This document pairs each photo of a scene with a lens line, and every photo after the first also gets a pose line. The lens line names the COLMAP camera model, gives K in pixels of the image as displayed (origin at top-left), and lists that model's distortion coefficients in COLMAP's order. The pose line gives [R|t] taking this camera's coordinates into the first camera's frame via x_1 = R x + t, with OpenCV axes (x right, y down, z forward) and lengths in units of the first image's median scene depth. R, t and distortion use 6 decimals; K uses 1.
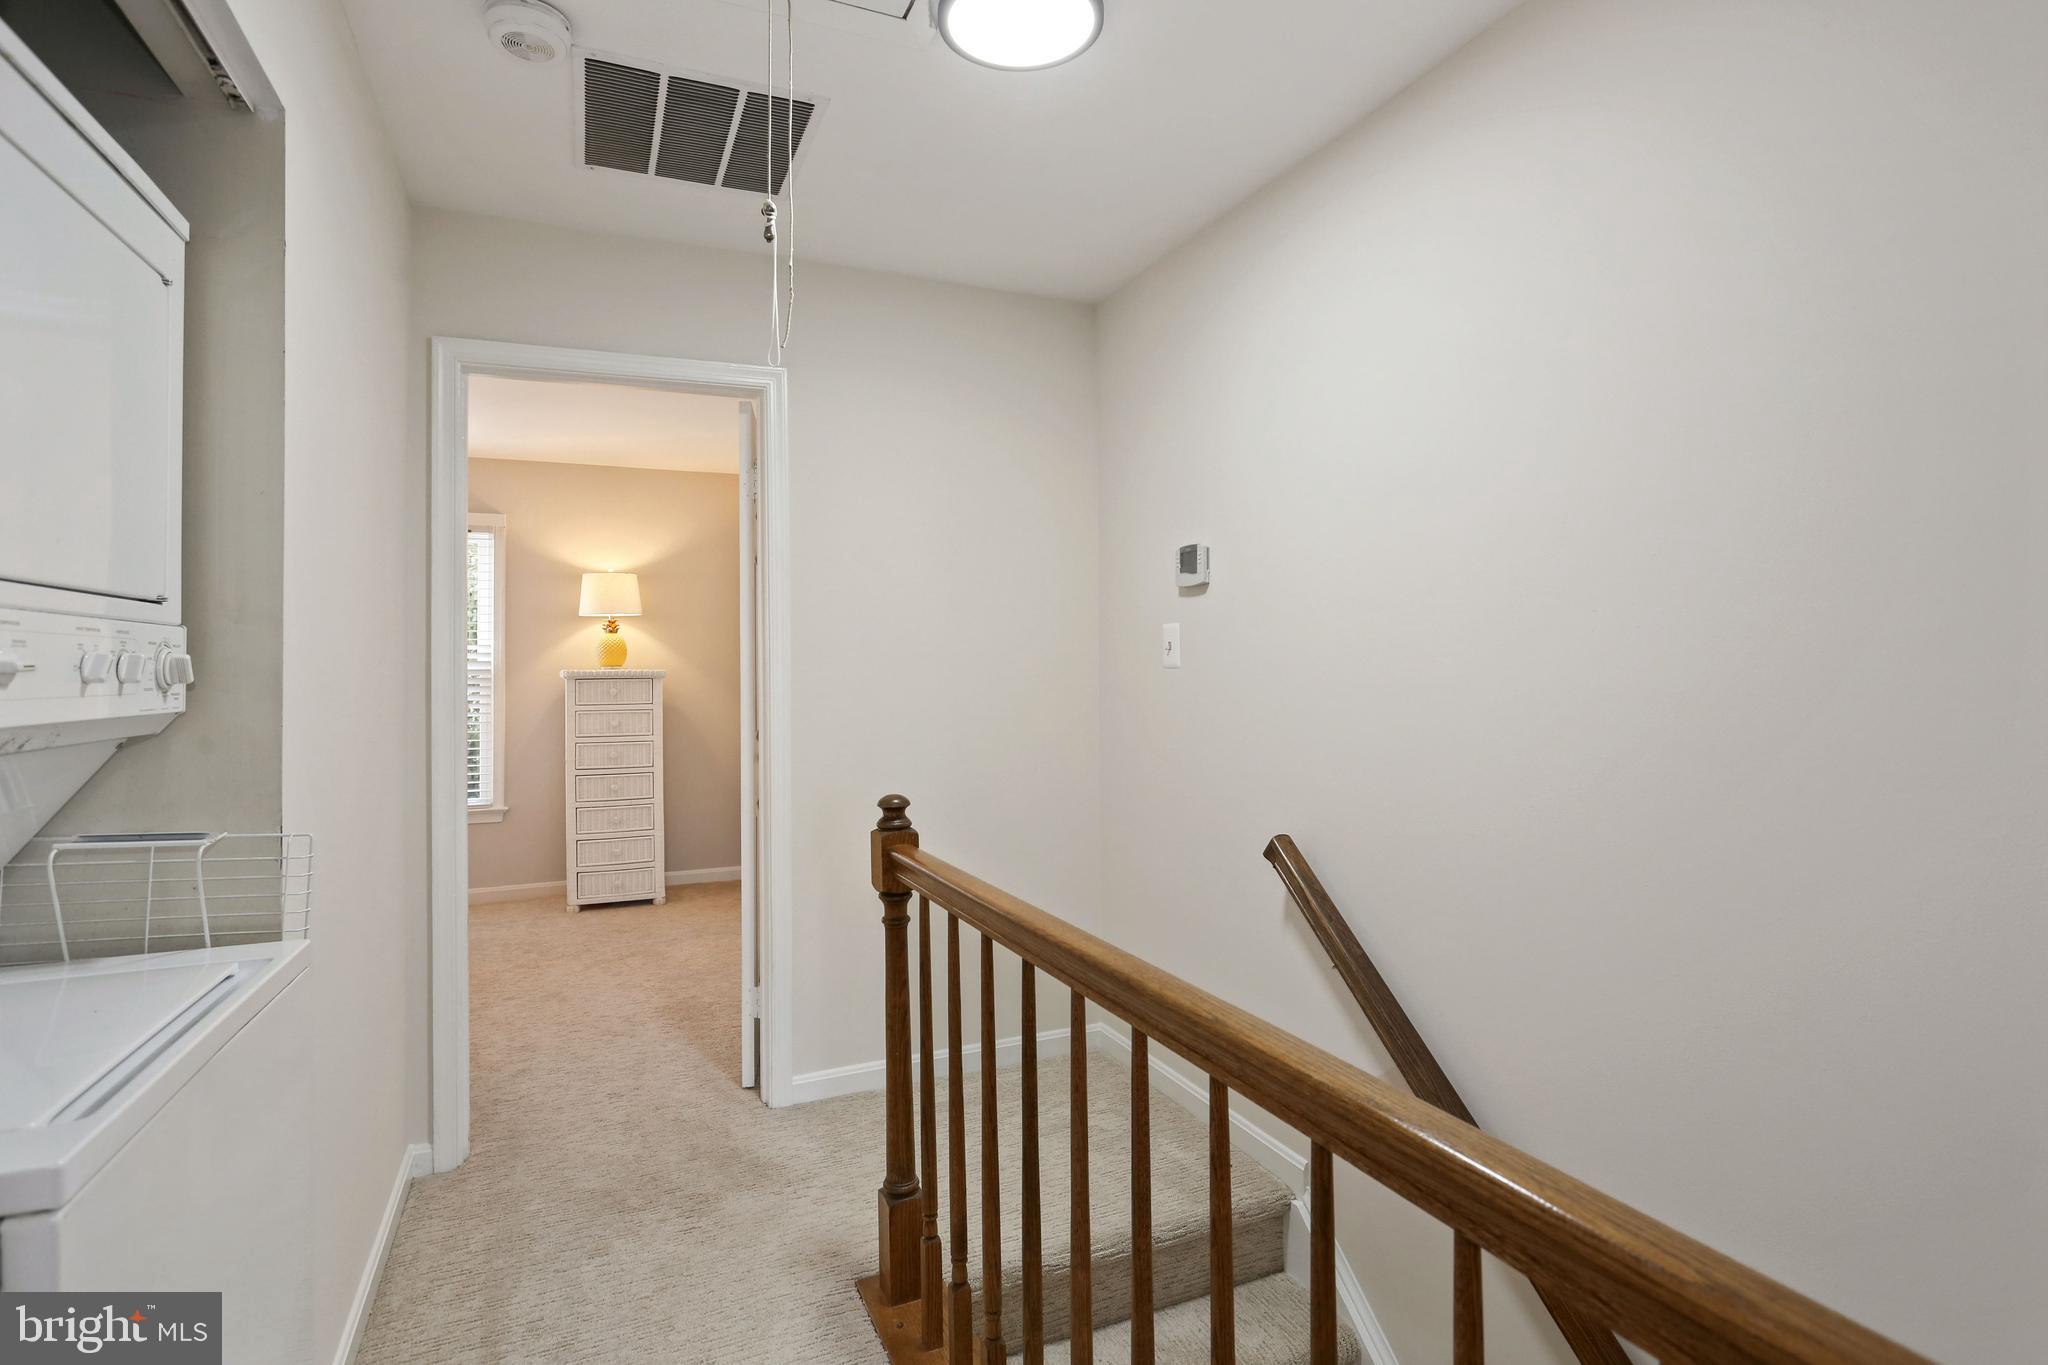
lens RADIAL K [[1013.9, 0, 1013.9], [0, 1013.9, 669.6], [0, 0, 1]] dist [-0.011237, 0.007799]
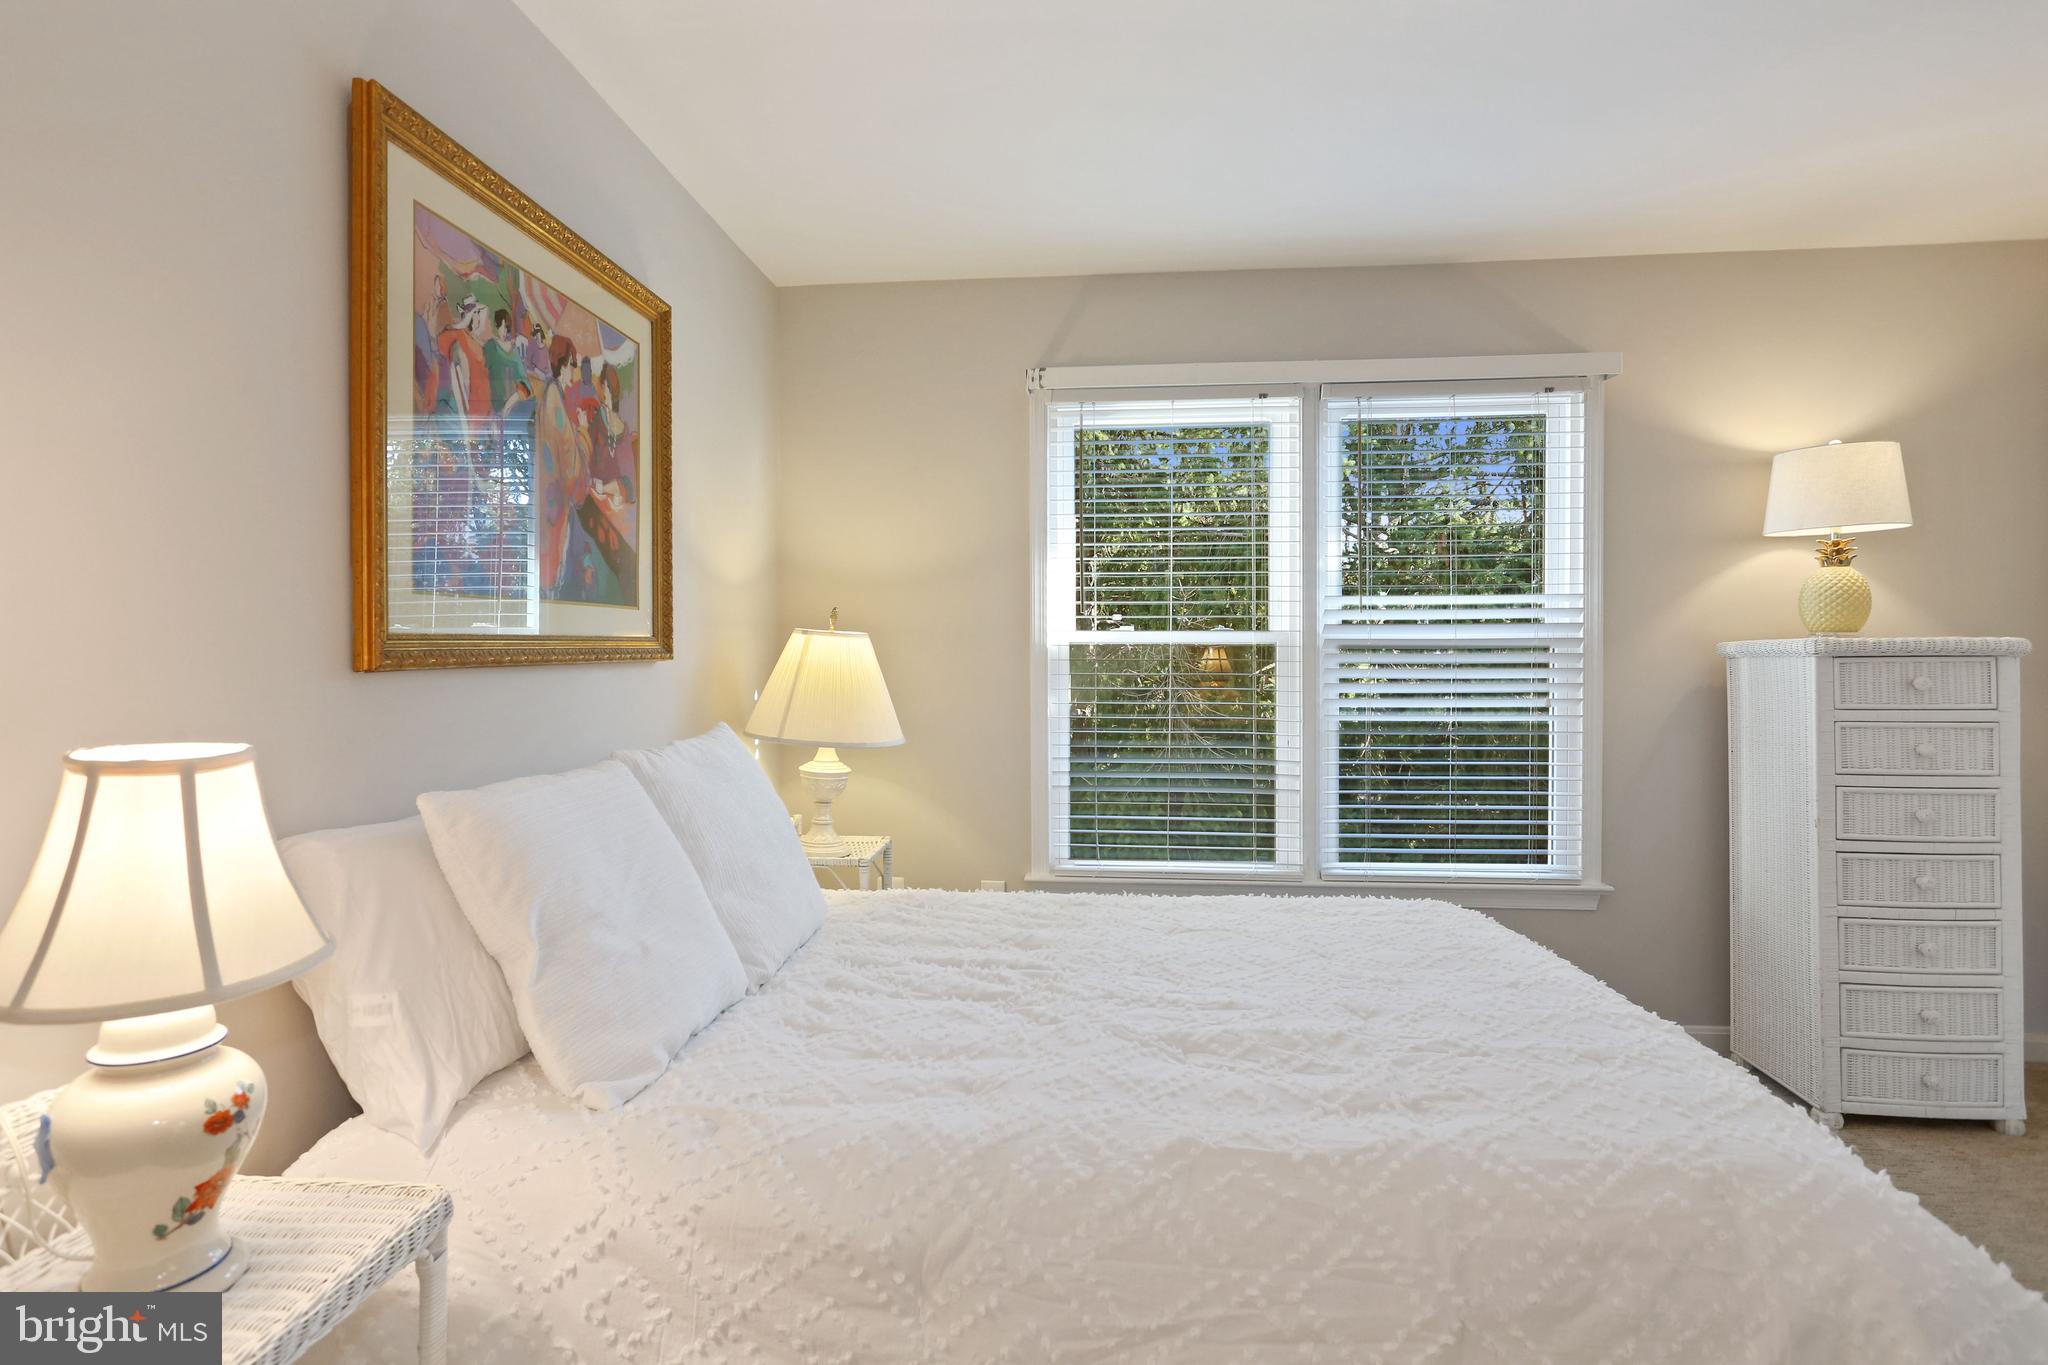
lens RADIAL K [[1013.9, 0, 1026.3], [0, 1013.9, 655.8], [0, 0, 1]] dist [-0.011237, 0.007799]
pose [[0.883726, 0.003753, -0.467989, -0.524447], [0.002509, 0.999915, 0.012758, 0.001597], [0.467997, -0.012449, 0.883642, 0.362531]]
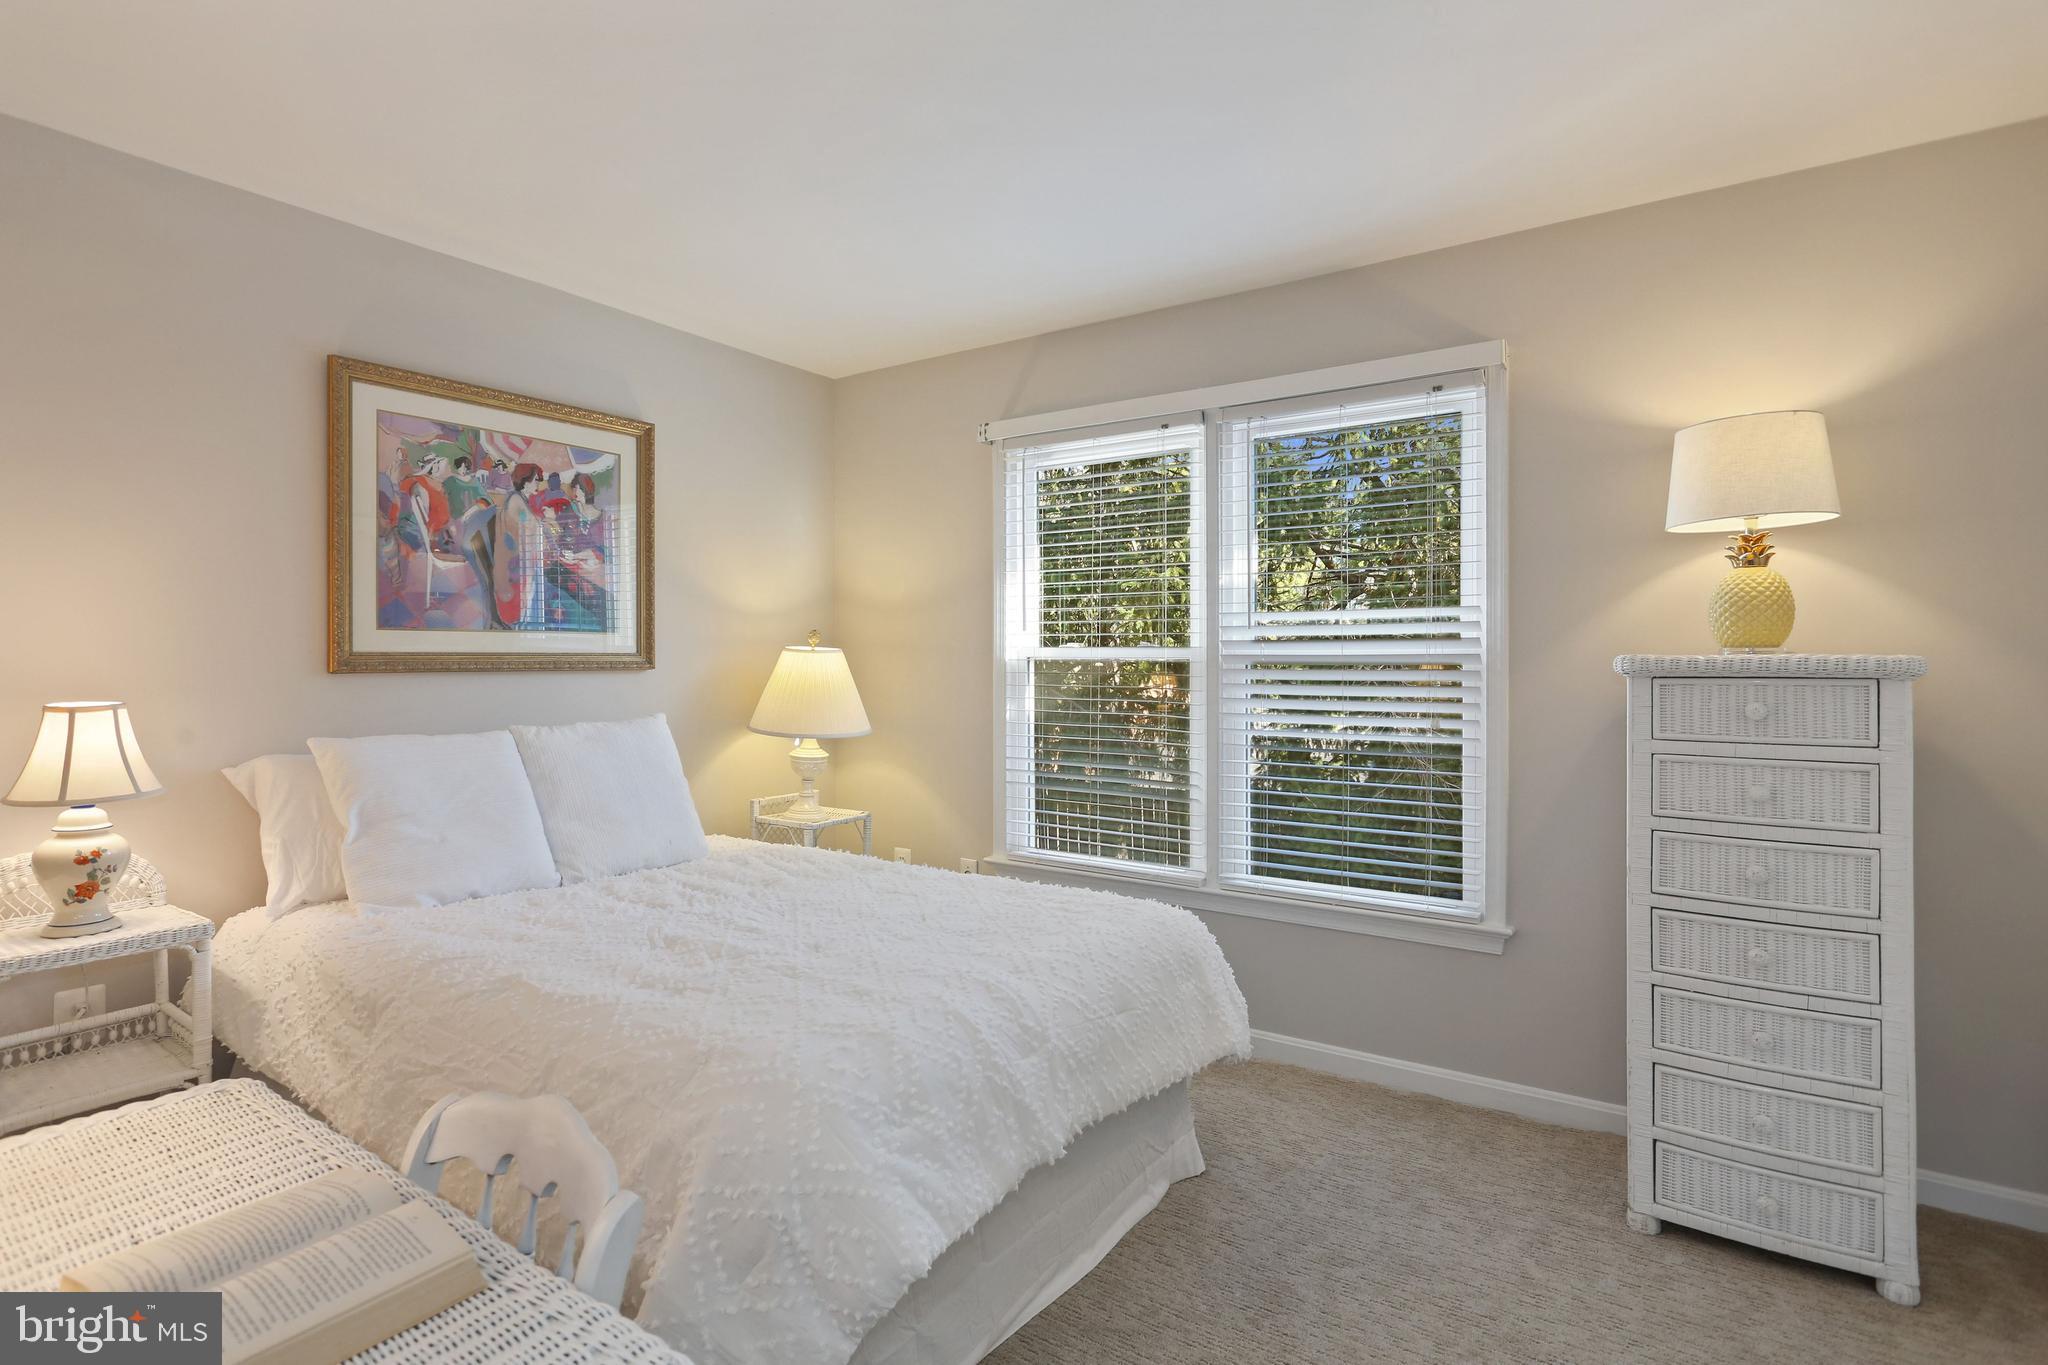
lens RADIAL K [[1013.9, 0, 1030.4], [0, 1013.9, 663.5], [0, 0, 1]] dist [-0.011237, 0.007799]
pose [[0.543107, 0.005536, -0.839645, -0.211685], [0.000286, 0.999977, 0.006778, 0.000854], [0.839664, -0.003921, 0.543093, 0.530674]]
